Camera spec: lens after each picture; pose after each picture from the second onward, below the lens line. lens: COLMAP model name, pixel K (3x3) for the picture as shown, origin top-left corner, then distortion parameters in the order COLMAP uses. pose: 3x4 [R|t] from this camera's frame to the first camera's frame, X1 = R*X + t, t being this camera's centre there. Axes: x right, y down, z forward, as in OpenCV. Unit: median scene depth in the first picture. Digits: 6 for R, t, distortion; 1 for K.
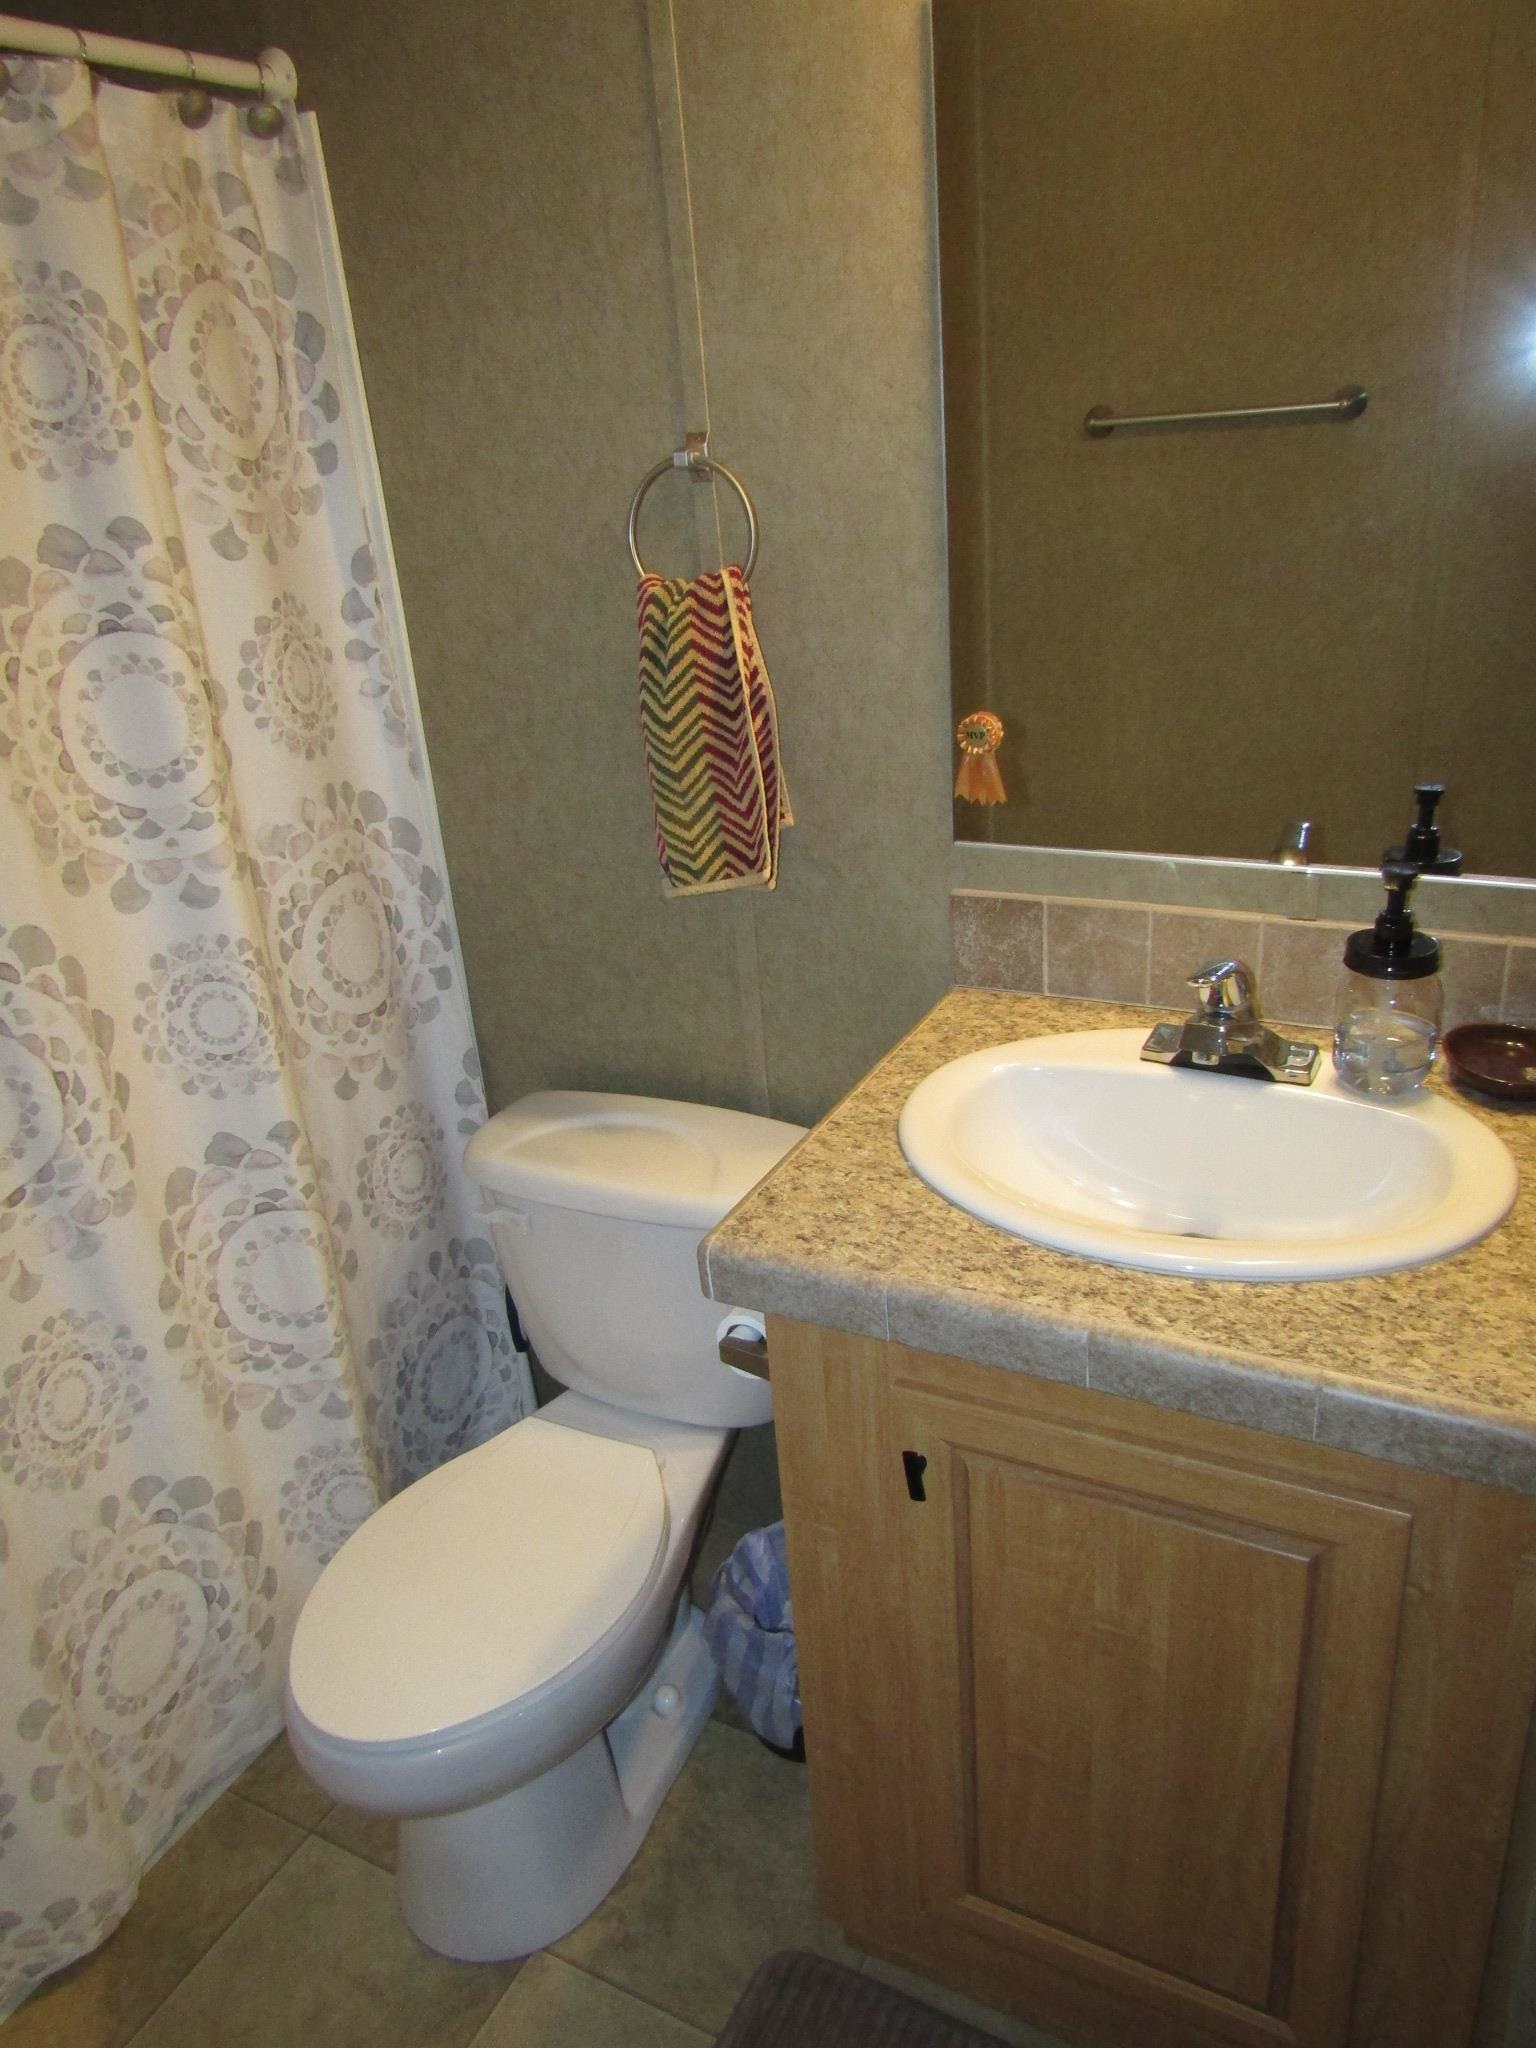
lens RADIAL K [[1456.4, 0, 783.7], [0, 1456.4, 1008.8], [0, 0, 1]] dist [-0.013648, 0.003401]
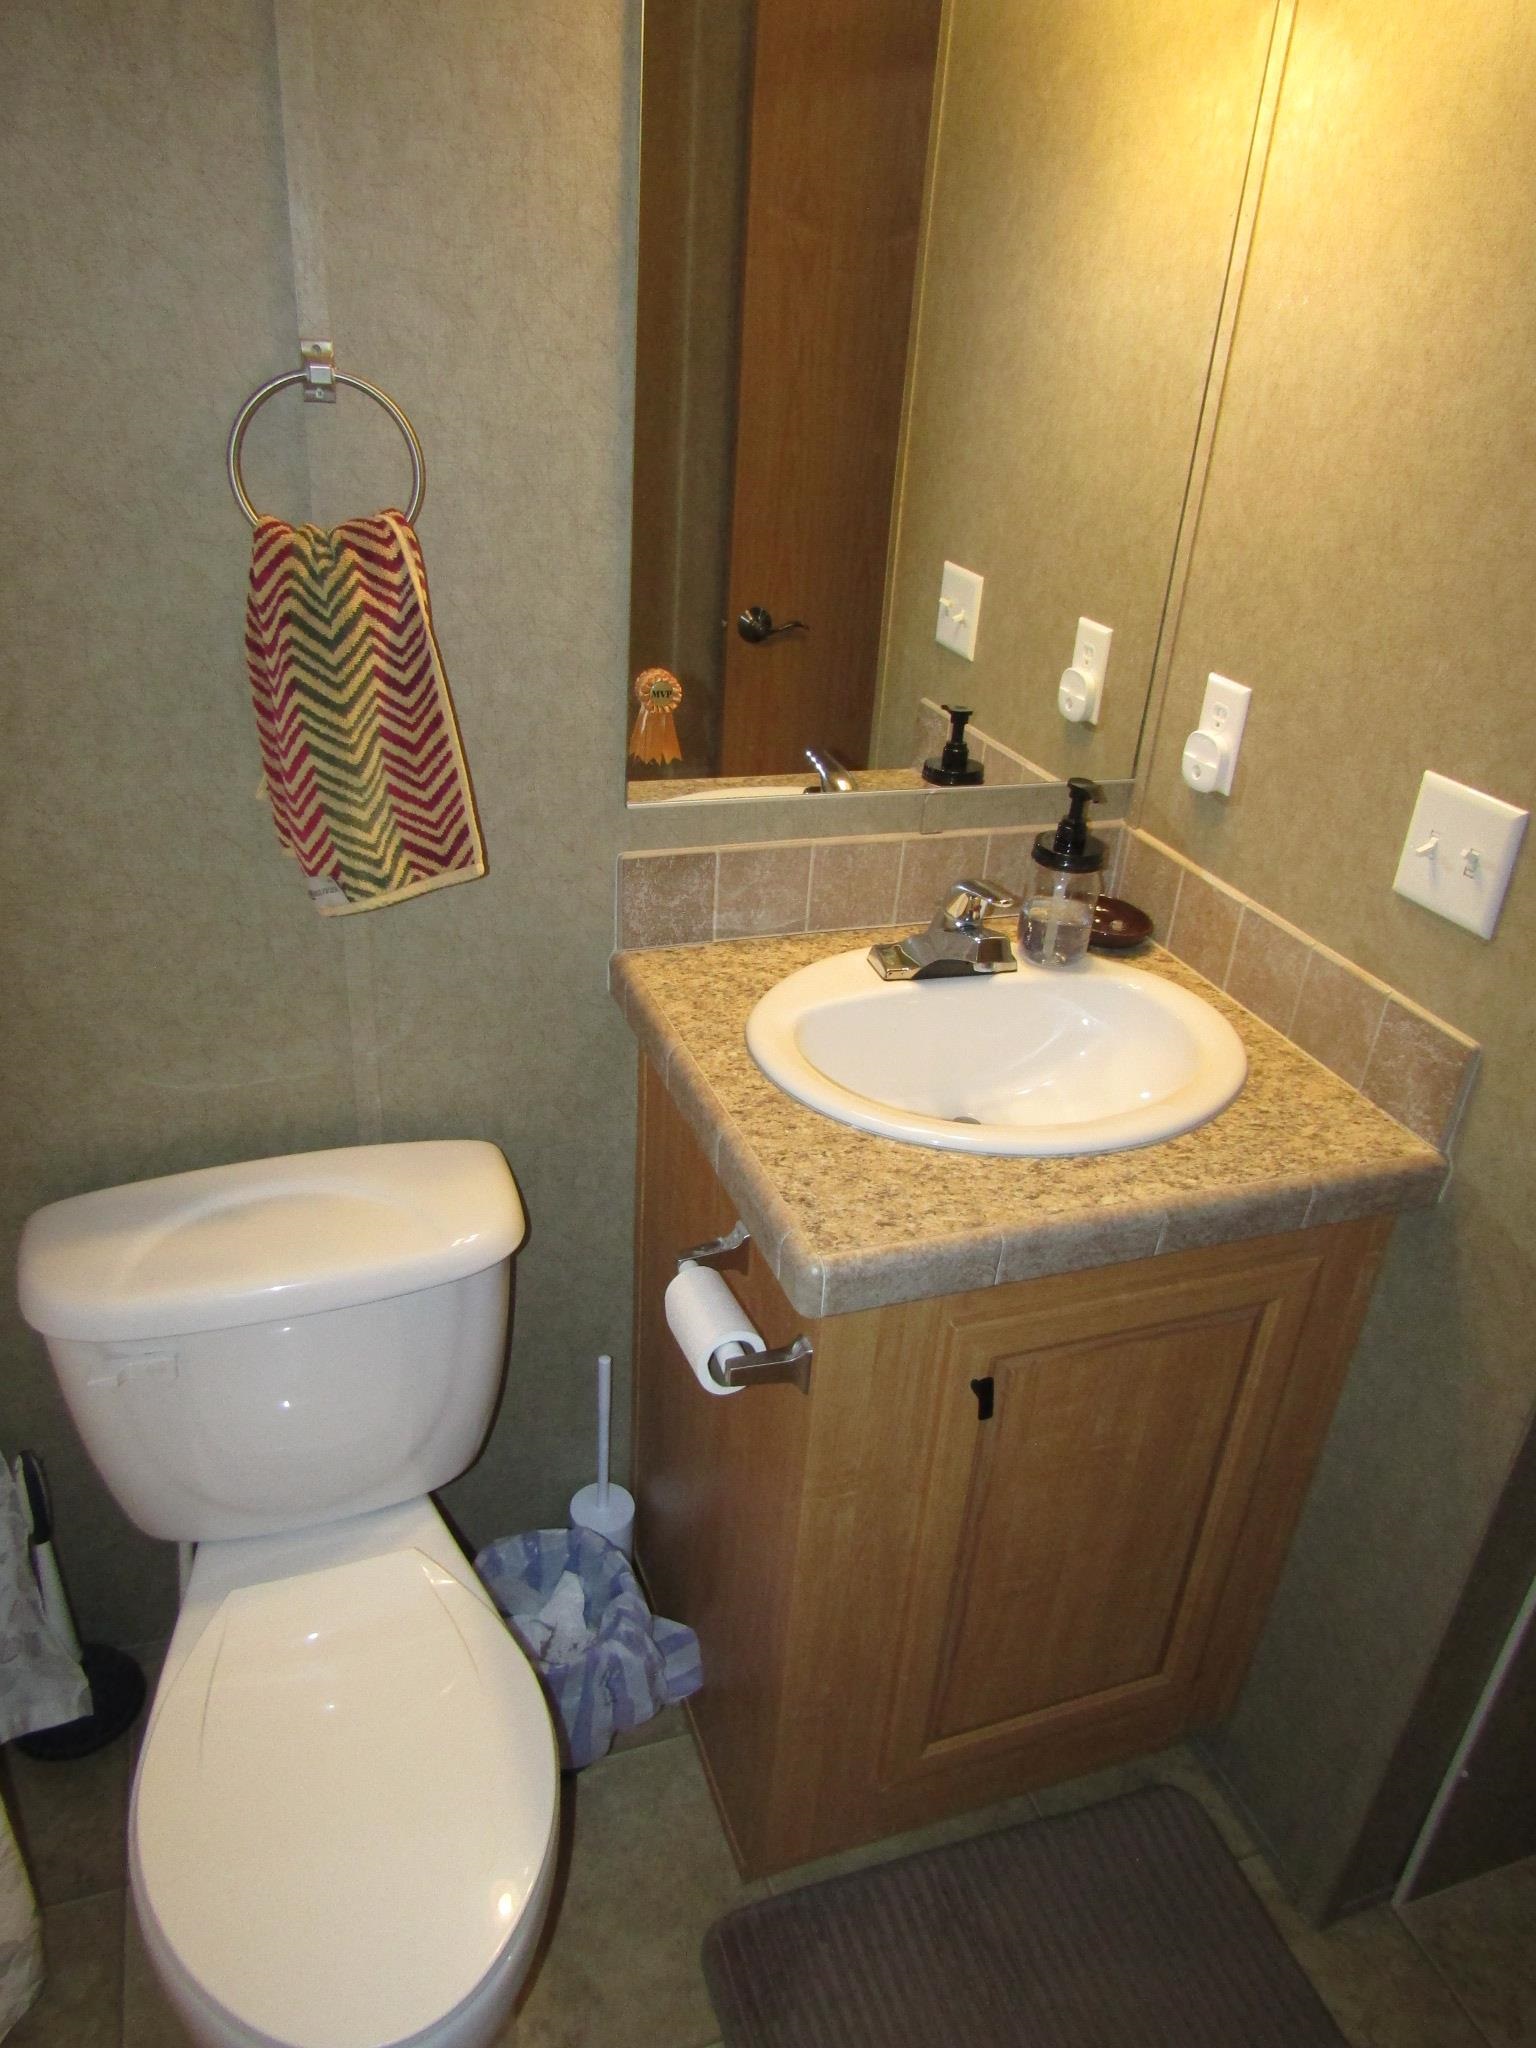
lens RADIAL K [[1456.4, 0, 783.7], [0, 1456.4, 1008.8], [0, 0, 1]] dist [-0.013648, 0.003401]
pose [[0.673211, -0.228812, 0.703159, -0.521500], [0.173931, 0.973240, 0.150175, -0.109498], [-0.718704, 0.021202, 0.694993, 0.257616]]
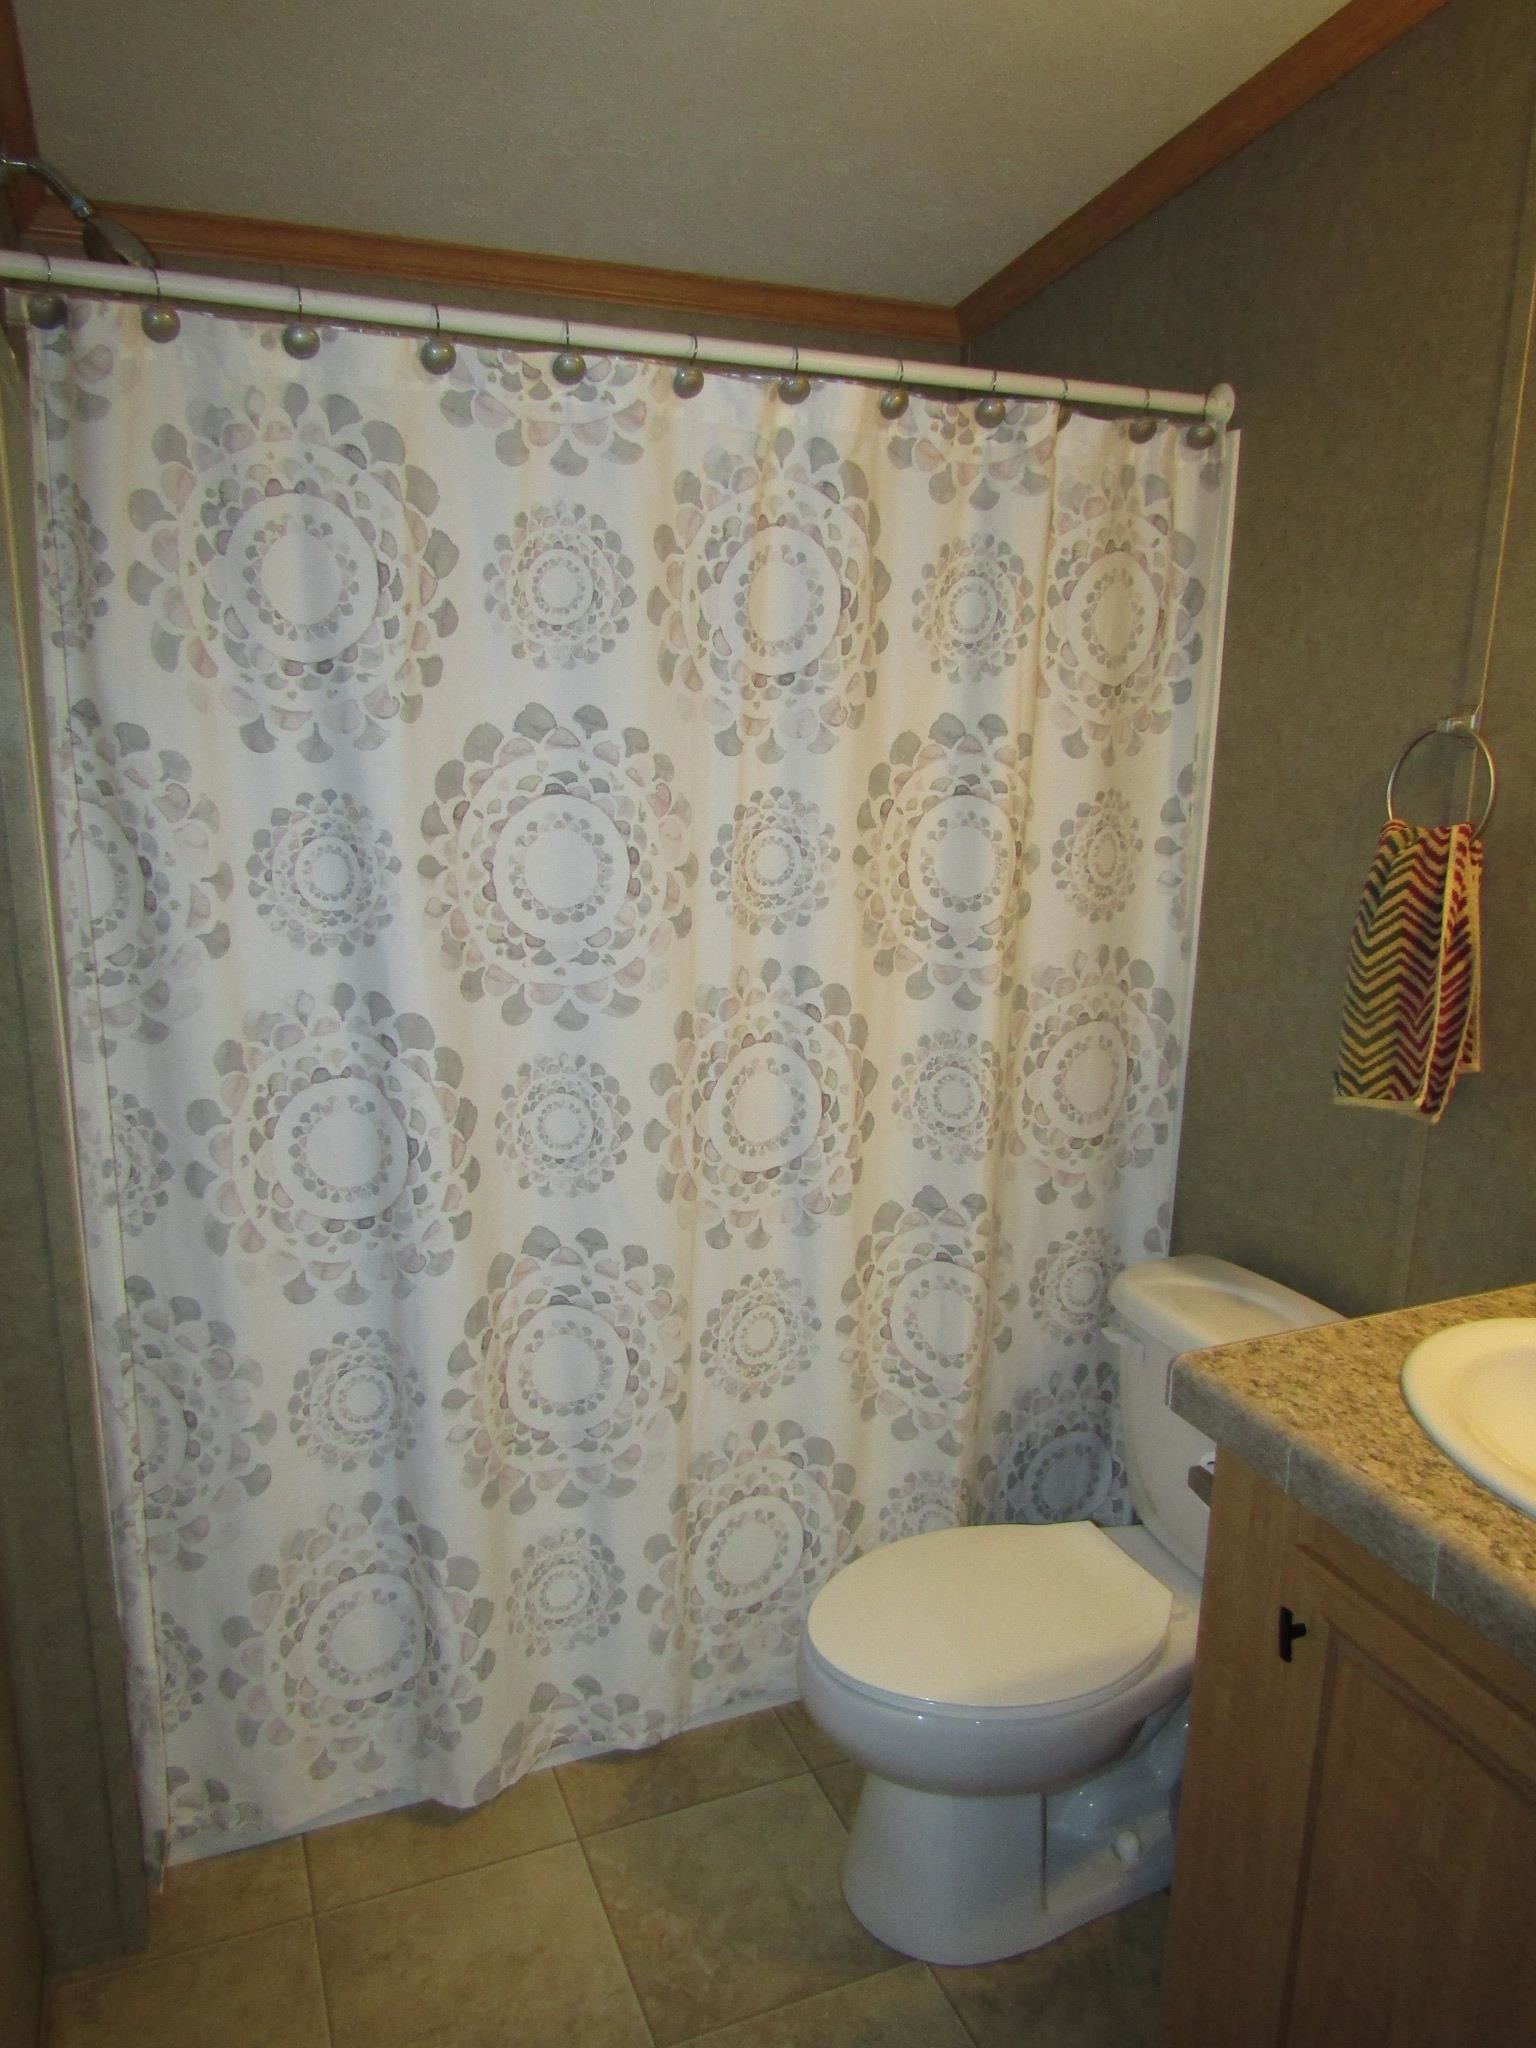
lens RADIAL K [[1456.4, 0, 783.7], [0, 1456.4, 1008.8], [0, 0, 1]] dist [-0.013648, 0.003401]
pose [[0.770296, 0.235674, -0.592539, 0.241996], [-0.320103, 0.946552, -0.039653, 0.032997], [0.551524, 0.220218, 0.804565, -0.124380]]
